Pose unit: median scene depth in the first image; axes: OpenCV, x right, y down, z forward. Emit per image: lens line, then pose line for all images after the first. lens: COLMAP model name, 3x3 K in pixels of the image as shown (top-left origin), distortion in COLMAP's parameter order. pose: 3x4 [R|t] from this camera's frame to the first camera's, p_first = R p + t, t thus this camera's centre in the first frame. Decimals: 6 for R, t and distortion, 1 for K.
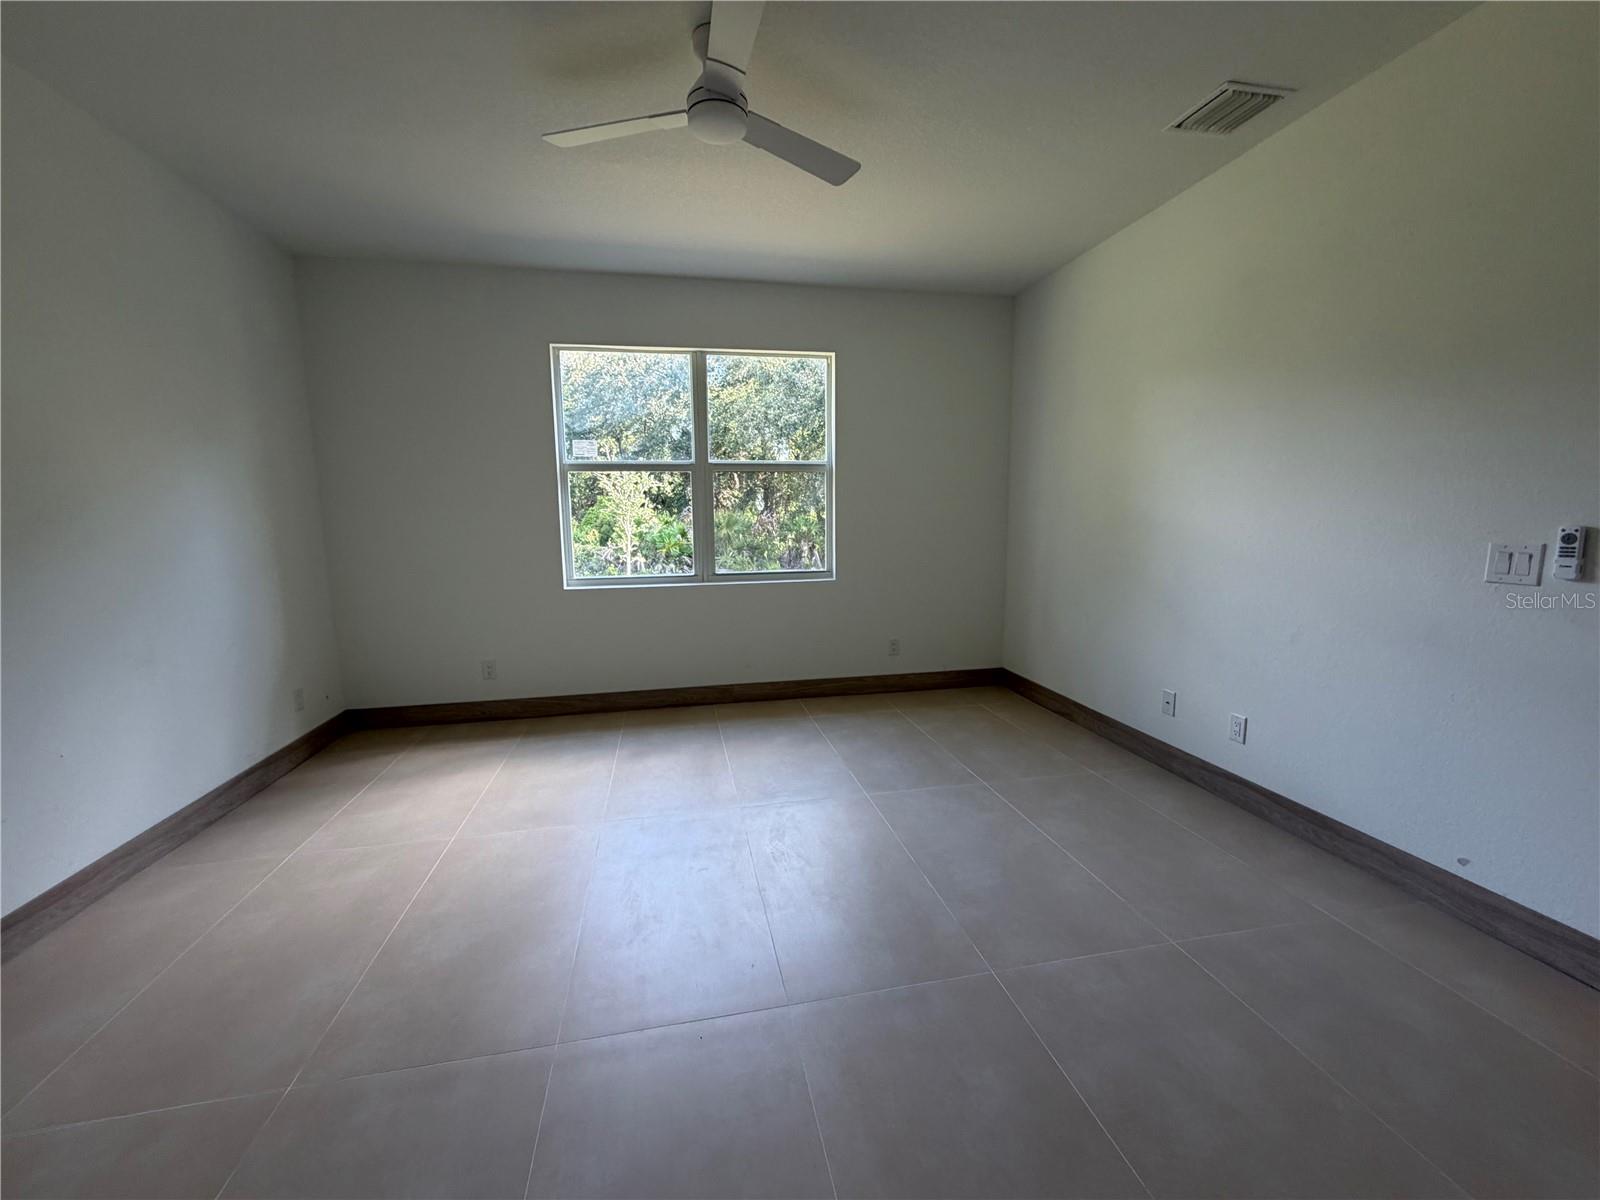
lens RADIAL K [[639.0, 0, 795.5], [0, 639.0, 601.7], [0, 0, 1]] dist [0.005084, 0.000348]
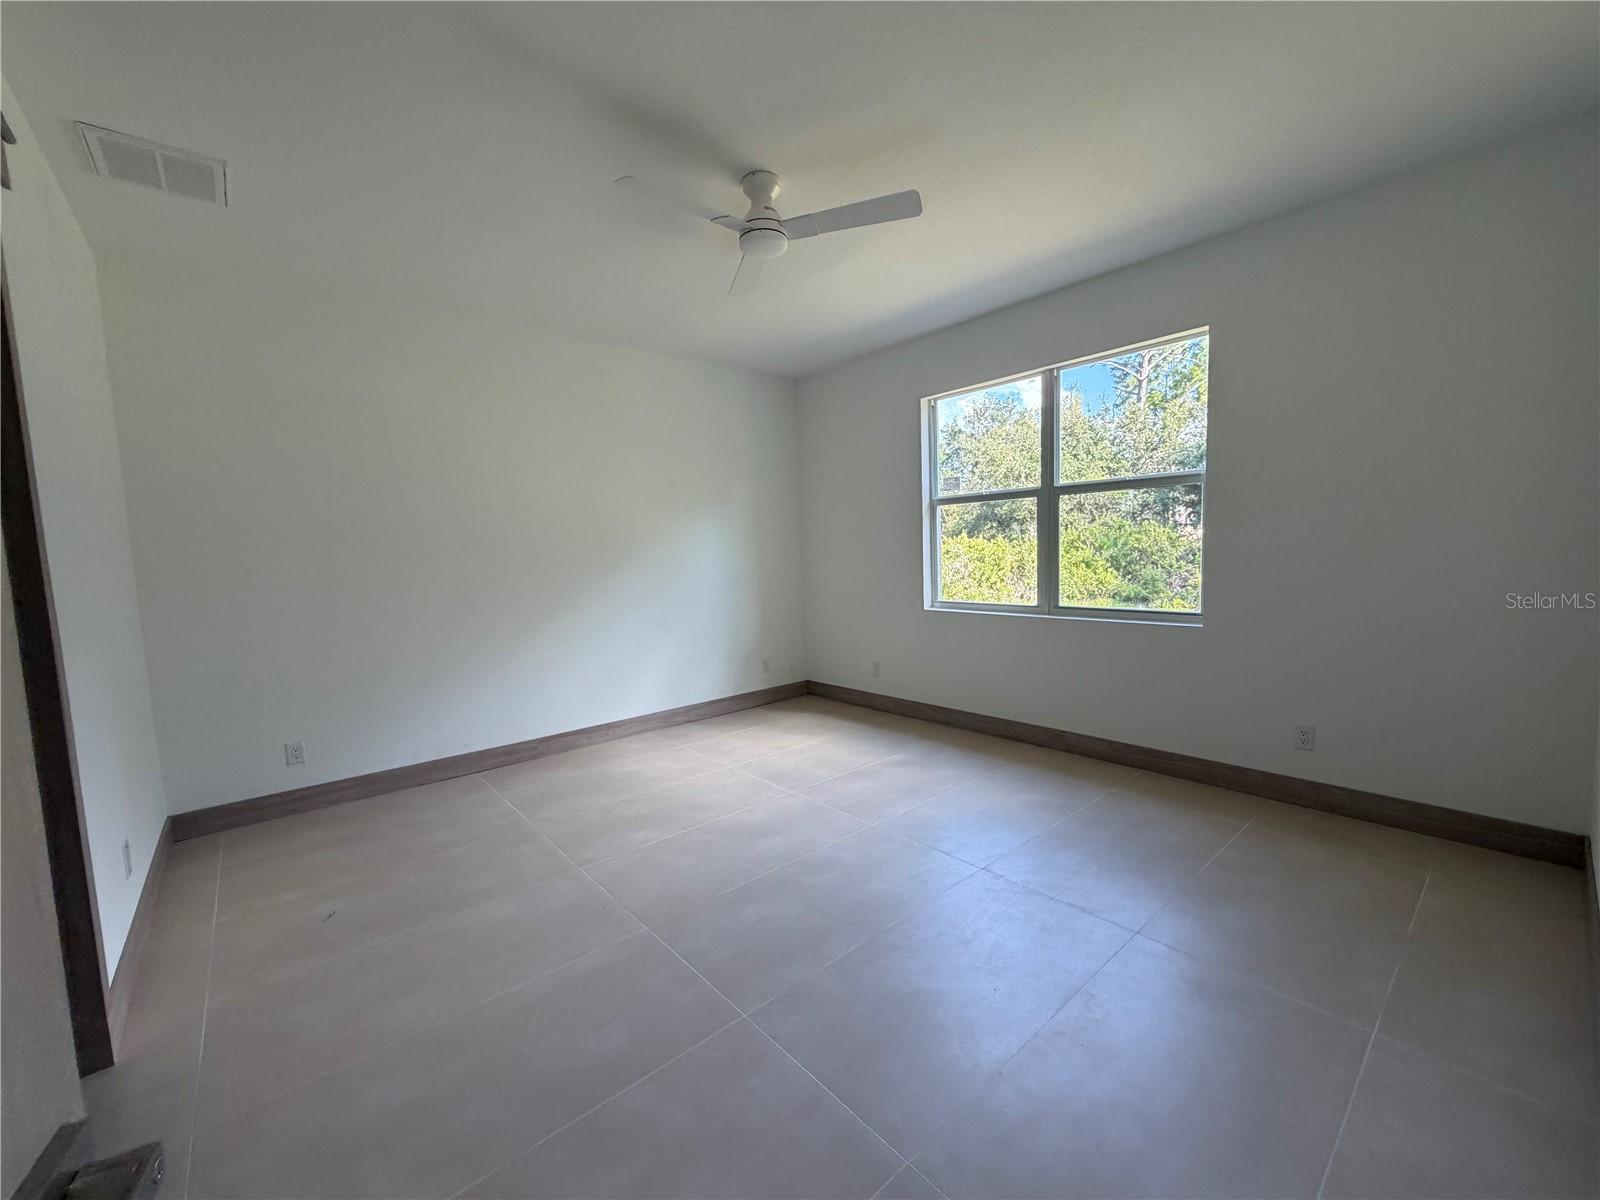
lens RADIAL K [[639.0, 0, 795.5], [0, 639.0, 601.7], [0, 0, 1]] dist [0.005084, 0.000348]
pose [[0.500766, 0.071313, -0.862640, 0.506203], [-0.094428, 0.995153, 0.027452, -0.042358], [0.860416, 0.067711, 0.505073, 0.225935]]
